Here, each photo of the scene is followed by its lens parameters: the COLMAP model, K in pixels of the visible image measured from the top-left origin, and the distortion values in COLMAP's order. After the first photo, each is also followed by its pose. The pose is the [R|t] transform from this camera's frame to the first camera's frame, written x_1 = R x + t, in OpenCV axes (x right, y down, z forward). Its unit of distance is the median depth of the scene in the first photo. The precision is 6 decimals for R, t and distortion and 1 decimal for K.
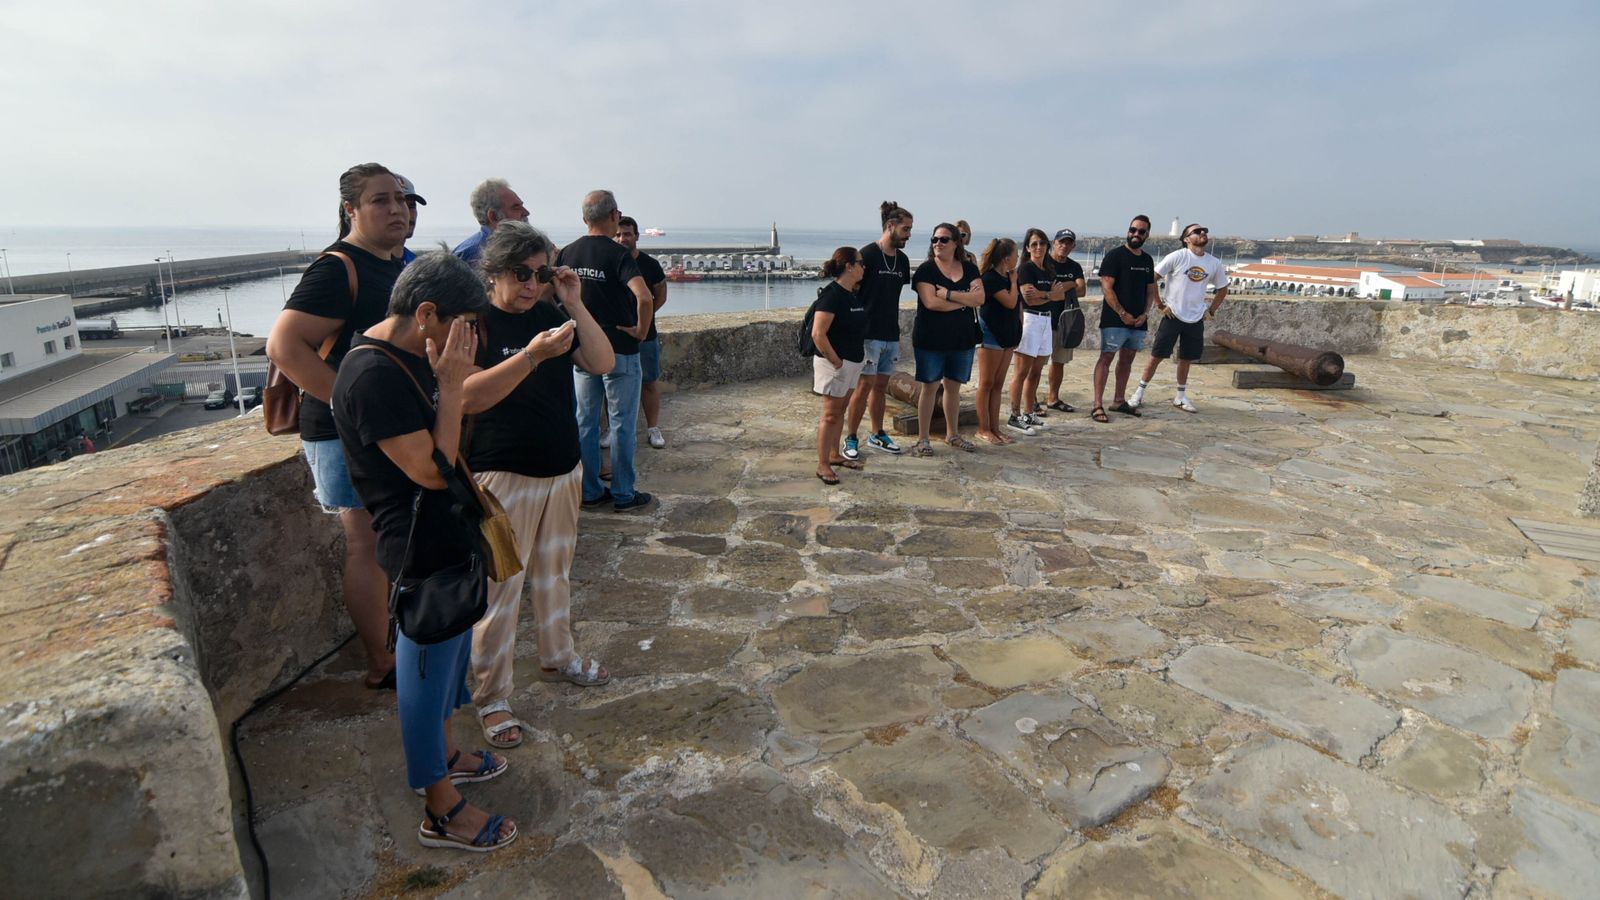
lens RADIAL K [[792.2, 0, 803.5], [0, 792.2, 424.2], [0, 0, 1]] dist [-0.029744, 0.011342]
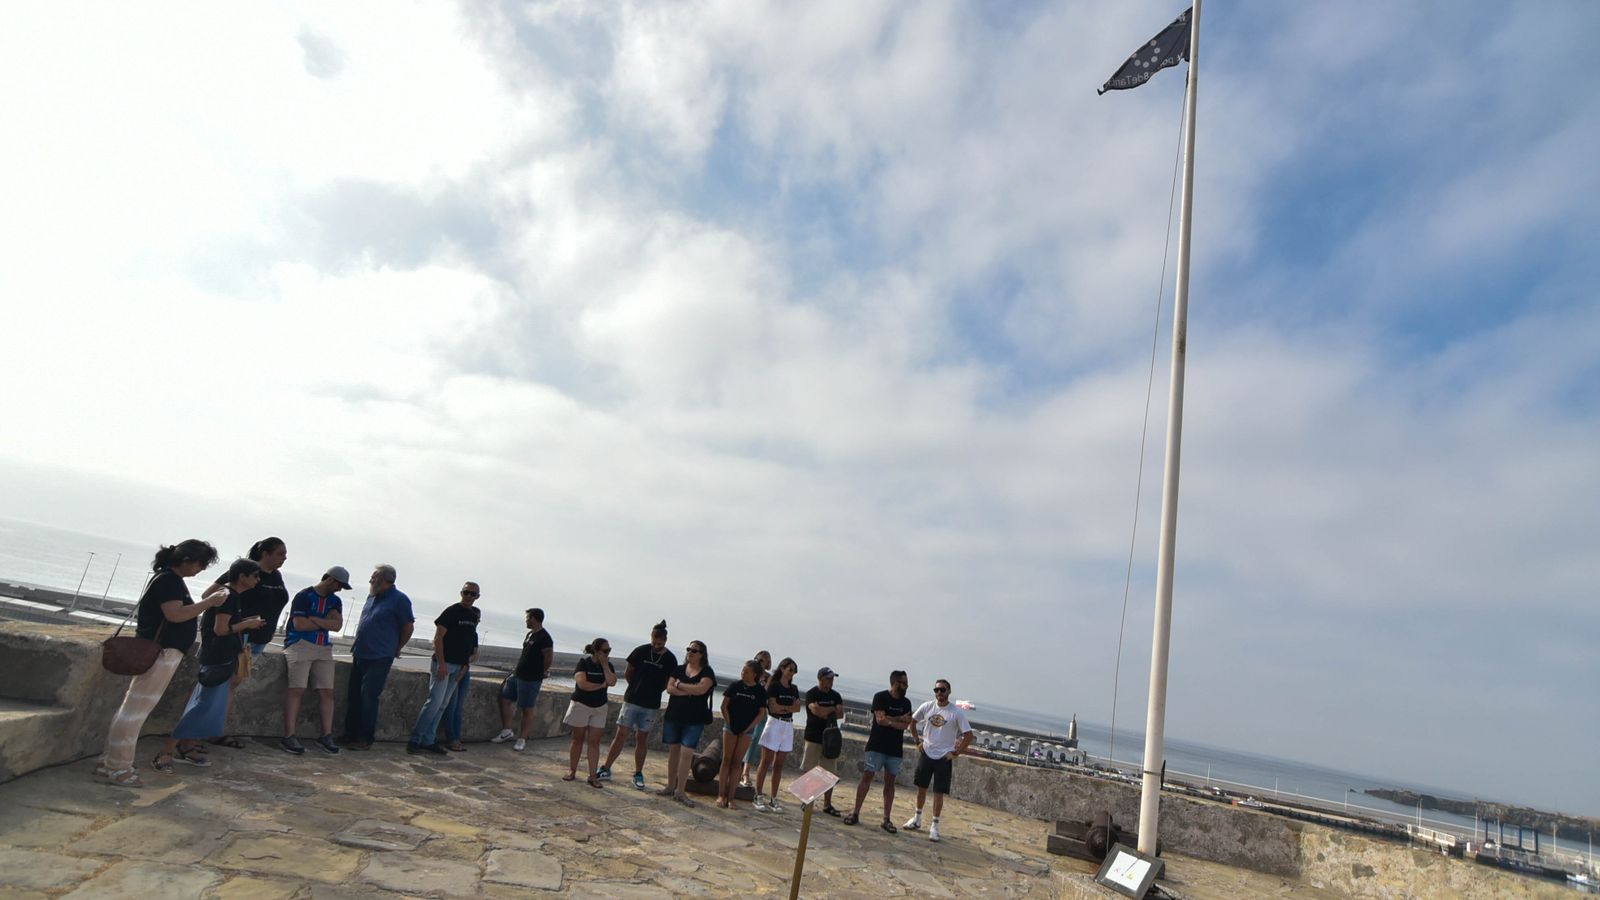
lens RADIAL K [[782.5, 0, 801.1], [0, 782.5, 493.2], [0, 0, 1]] dist [-0.033839, 0.011688]
pose [[0.915530, 0.072968, -0.395576, 0.860629], [-0.254091, 0.867278, -0.428096, 0.095118], [0.311837, 0.492448, 0.812560, -0.301214]]
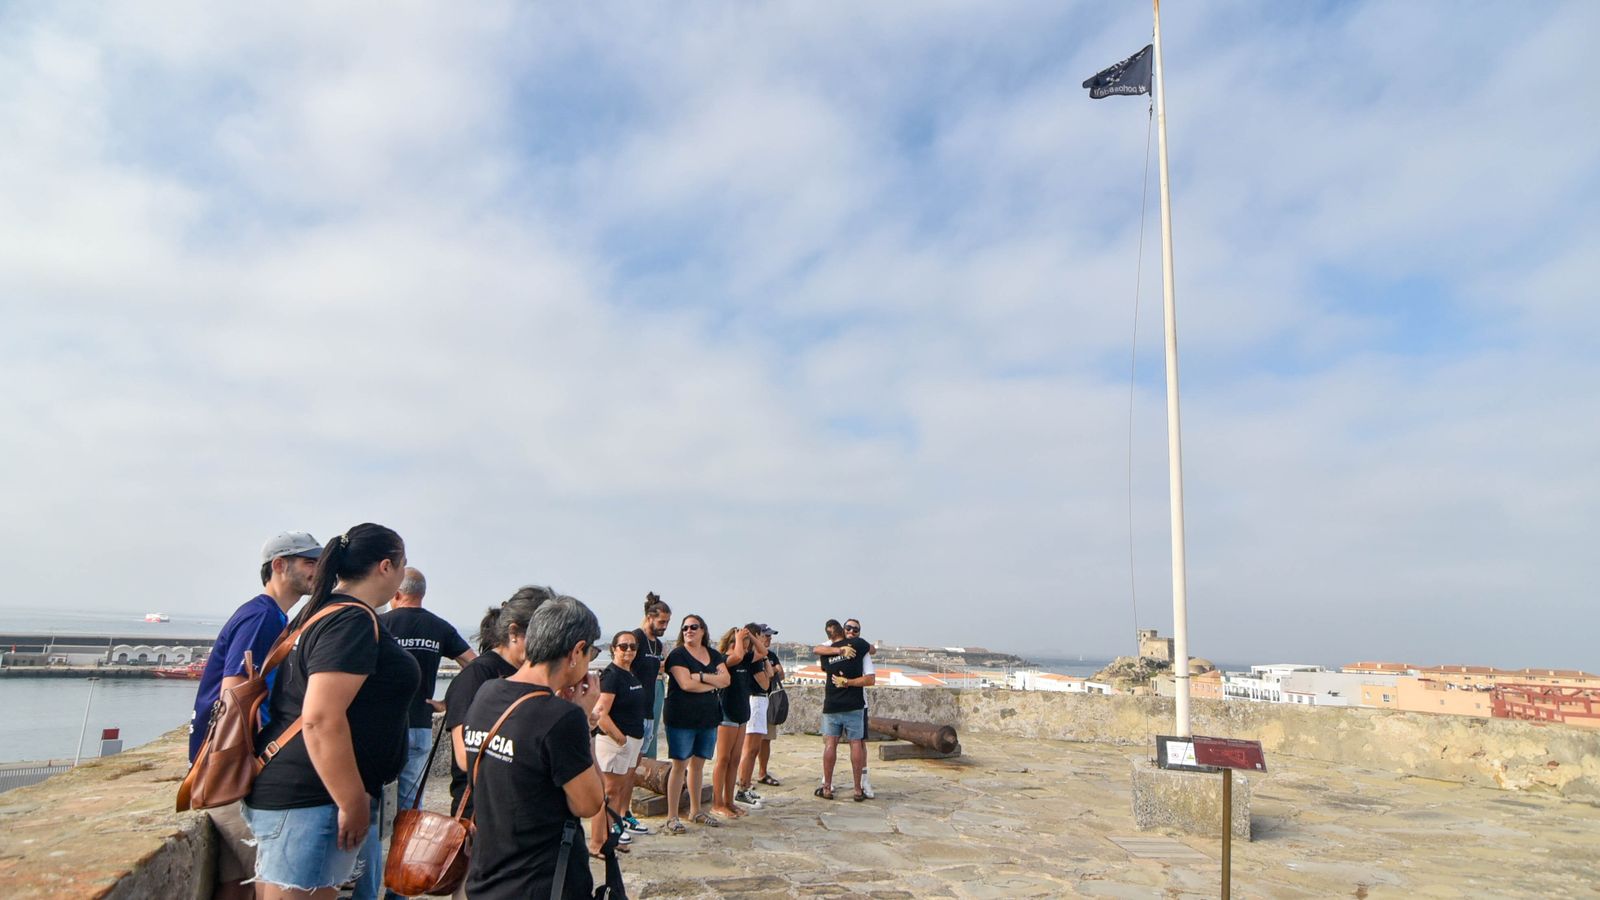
lens RADIAL K [[782.5, 0, 801.1], [0, 782.5, 493.2], [0, 0, 1]] dist [-0.033839, 0.011688]
pose [[0.876103, 0.112390, 0.468840, -0.217035], [0.086824, 0.919771, -0.382732, 0.031049], [-0.474241, 0.376019, 0.796056, -0.048407]]
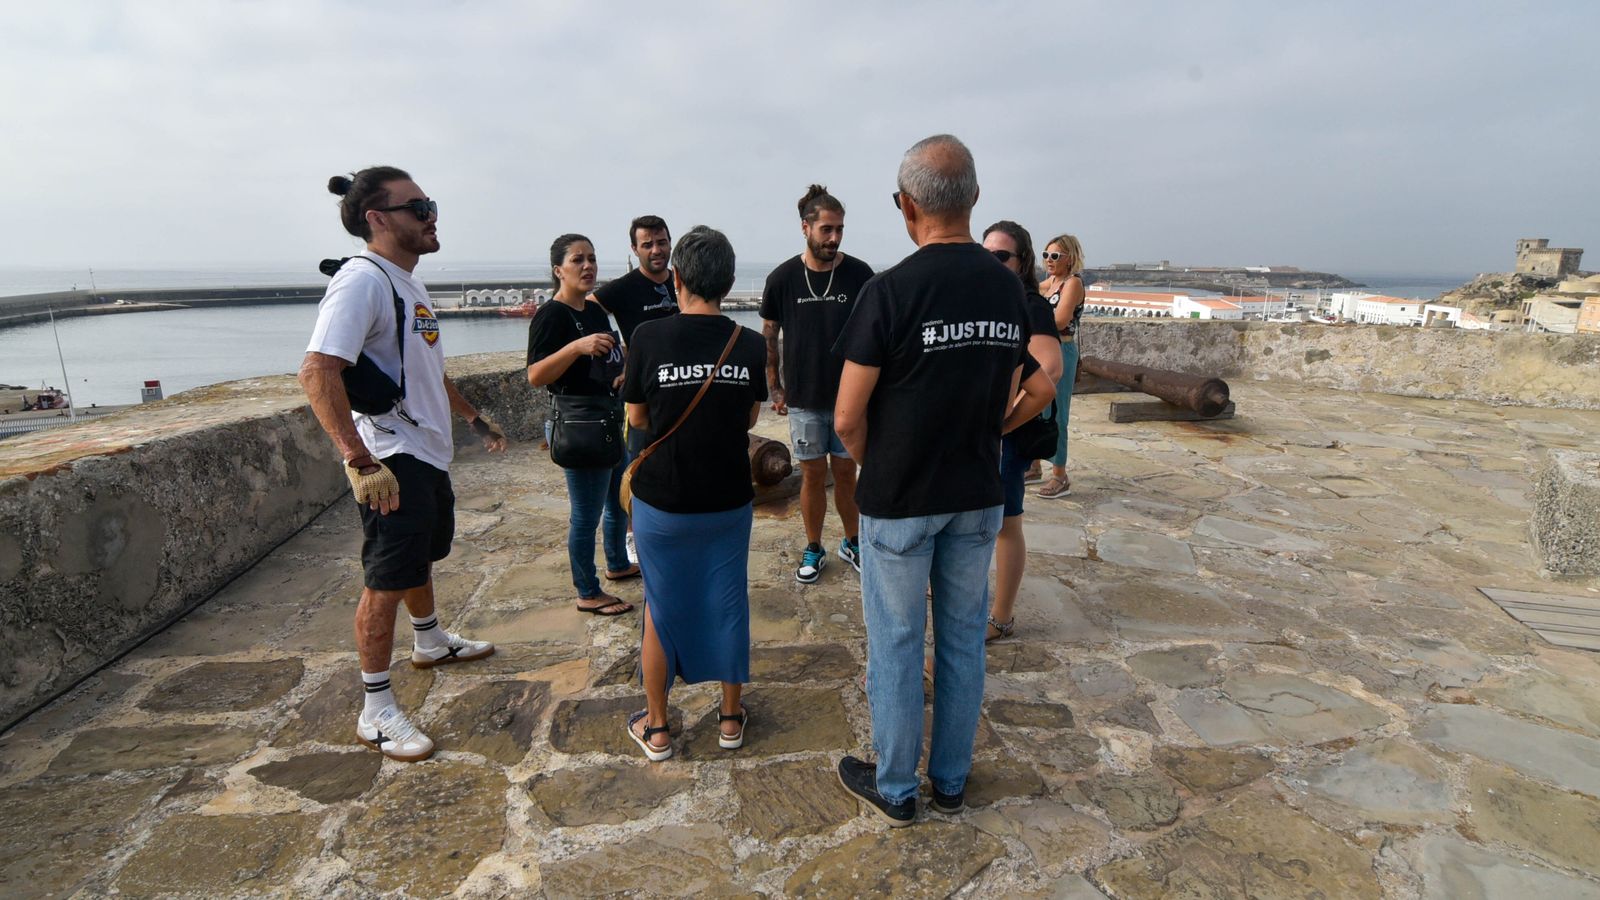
lens RADIAL K [[781.8, 0, 799.3], [0, 781.8, 461.4], [0, 0, 1]] dist [-0.033714, 0.011896]
pose [[0.985389, -0.048217, 0.163348, 0.079661], [0.046709, 0.998823, 0.013062, -0.041069], [-0.163786, -0.005241, 0.986482, 0.270599]]
